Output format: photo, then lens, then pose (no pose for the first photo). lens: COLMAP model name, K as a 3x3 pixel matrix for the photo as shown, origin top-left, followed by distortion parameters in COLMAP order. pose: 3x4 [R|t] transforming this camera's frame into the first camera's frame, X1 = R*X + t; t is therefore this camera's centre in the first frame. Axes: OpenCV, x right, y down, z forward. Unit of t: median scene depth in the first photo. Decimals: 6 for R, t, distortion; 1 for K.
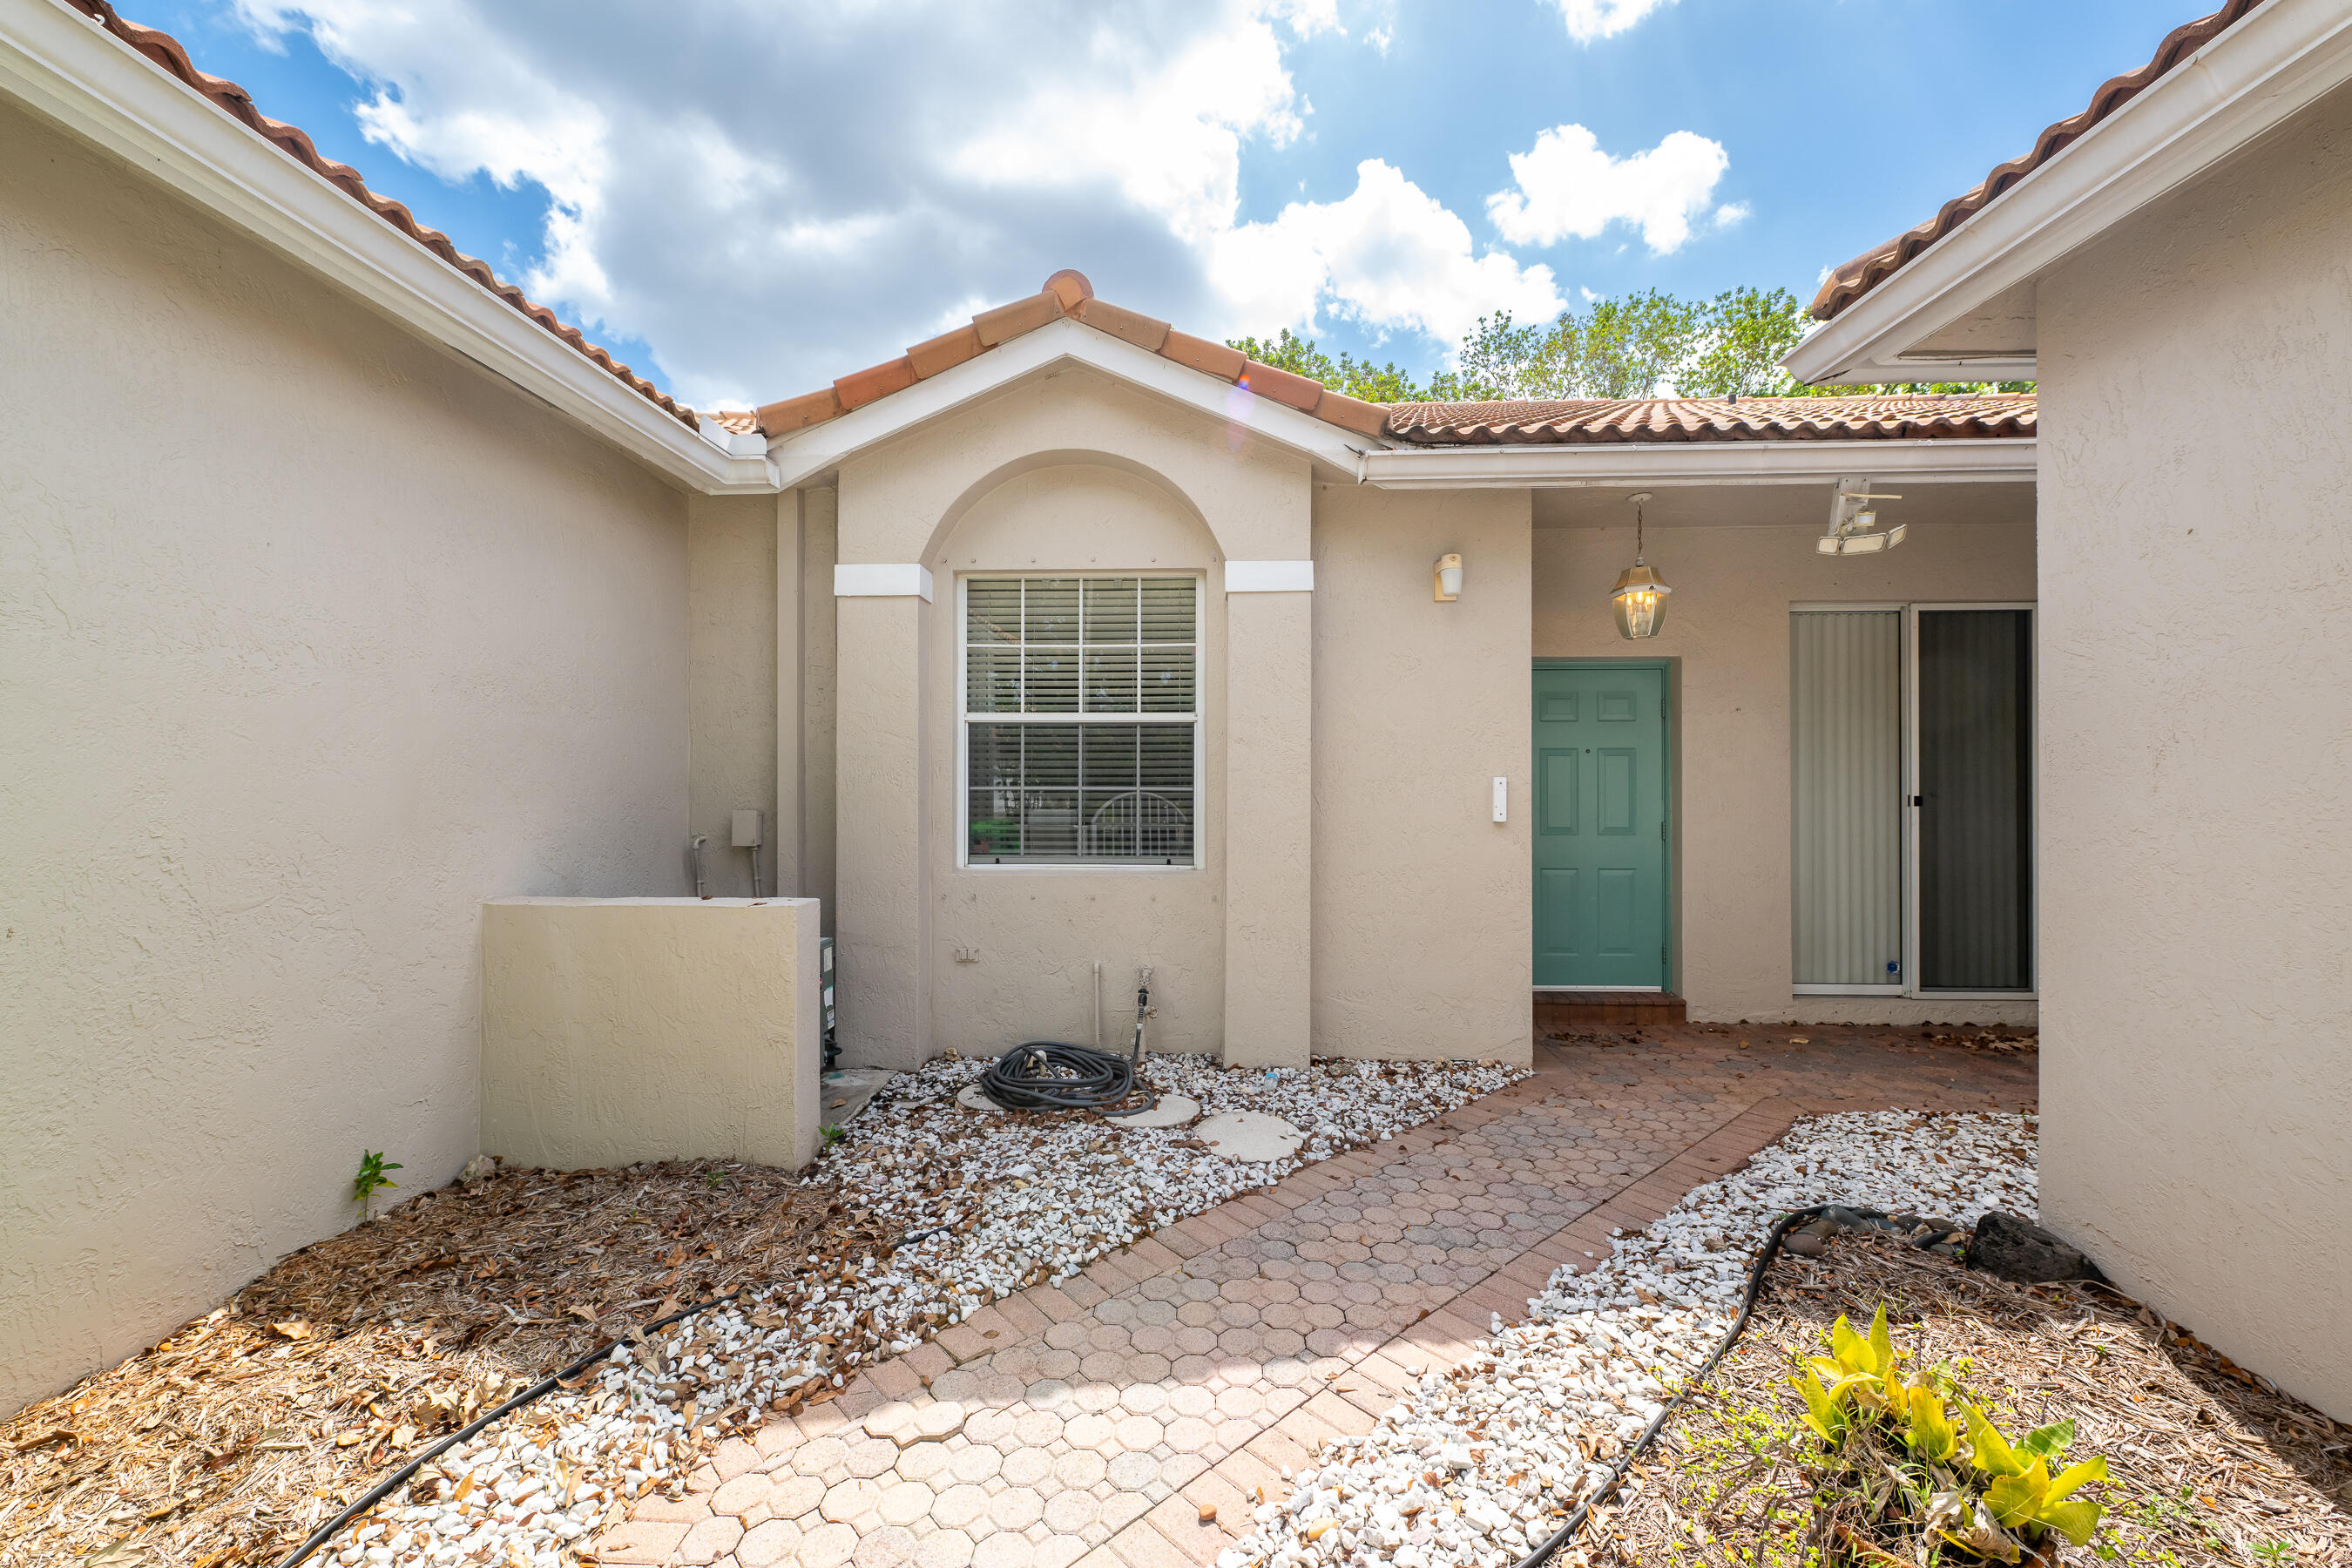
lens RADIAL K [[926.1, 0, 1170.2], [0, 926.1, 777.4], [0, 0, 1]] dist [-0.002287, -0.000388]
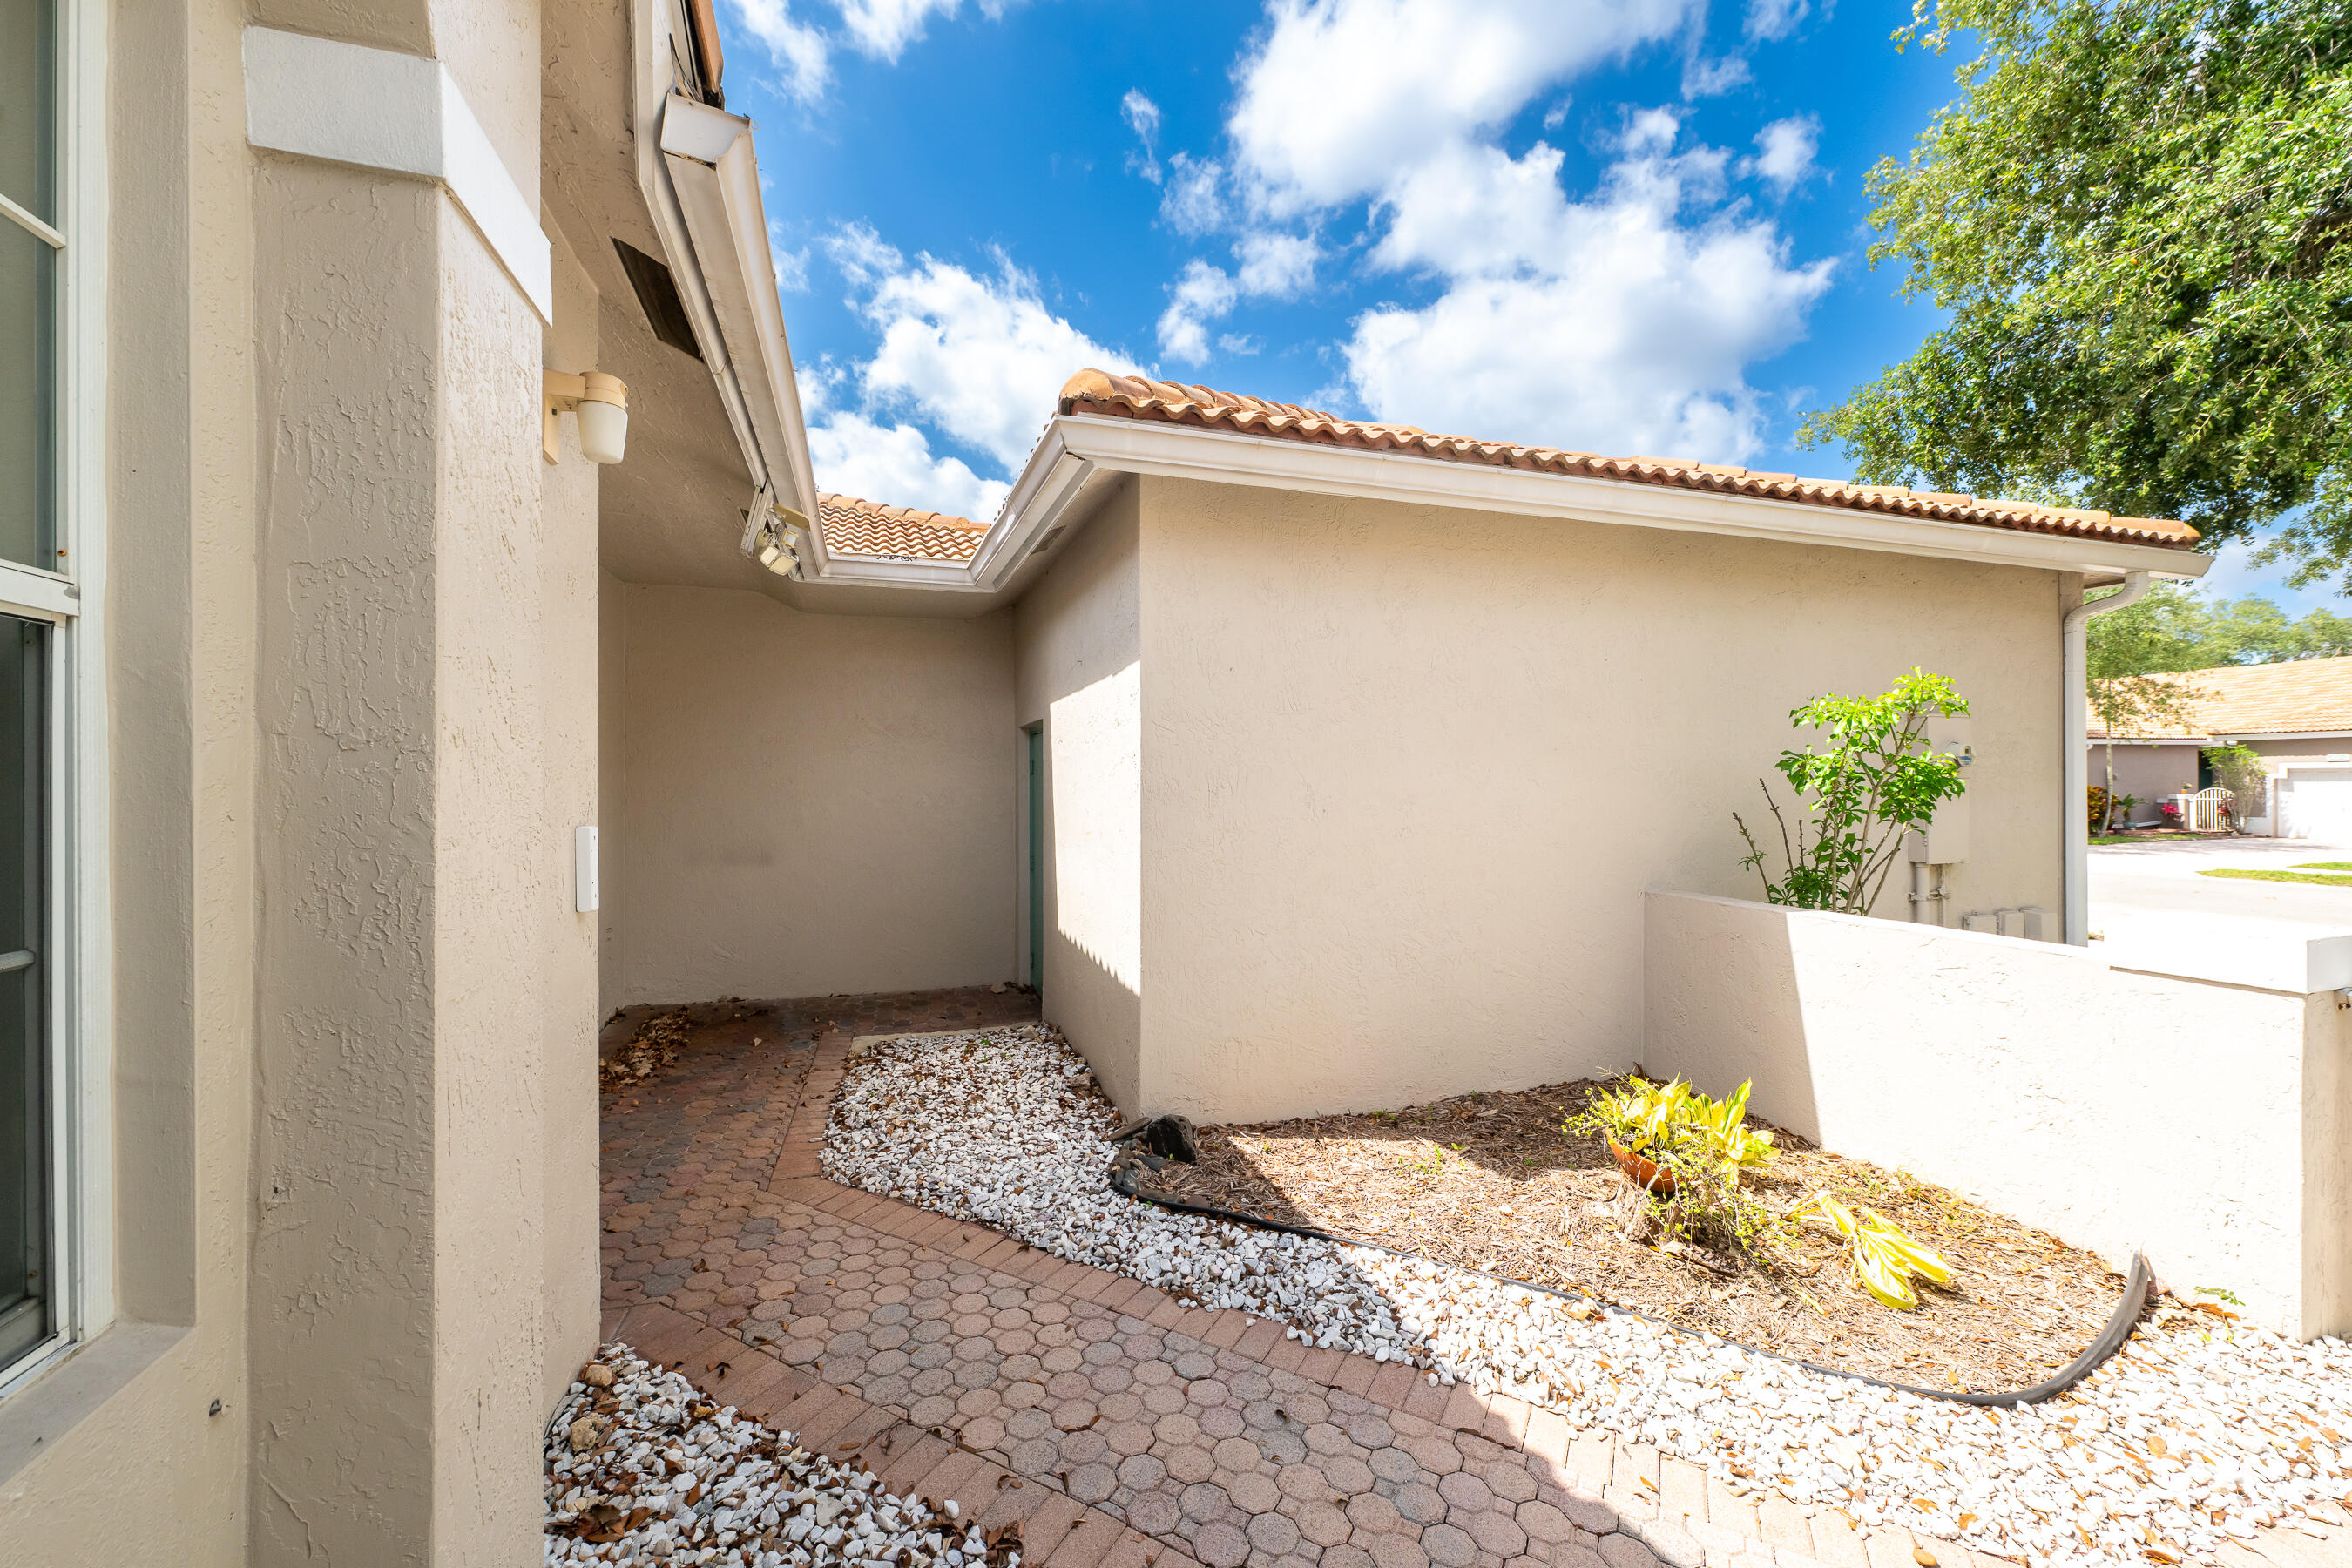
lens RADIAL K [[926.1, 0, 1170.2], [0, 926.1, 777.4], [0, 0, 1]] dist [-0.002287, -0.000388]
pose [[-0.347252, 0.003093, 0.937767, -0.397540], [0.003125, 0.999993, -0.002141, -0.039463], [-0.937766, 0.002188, -0.347260, 1.363322]]
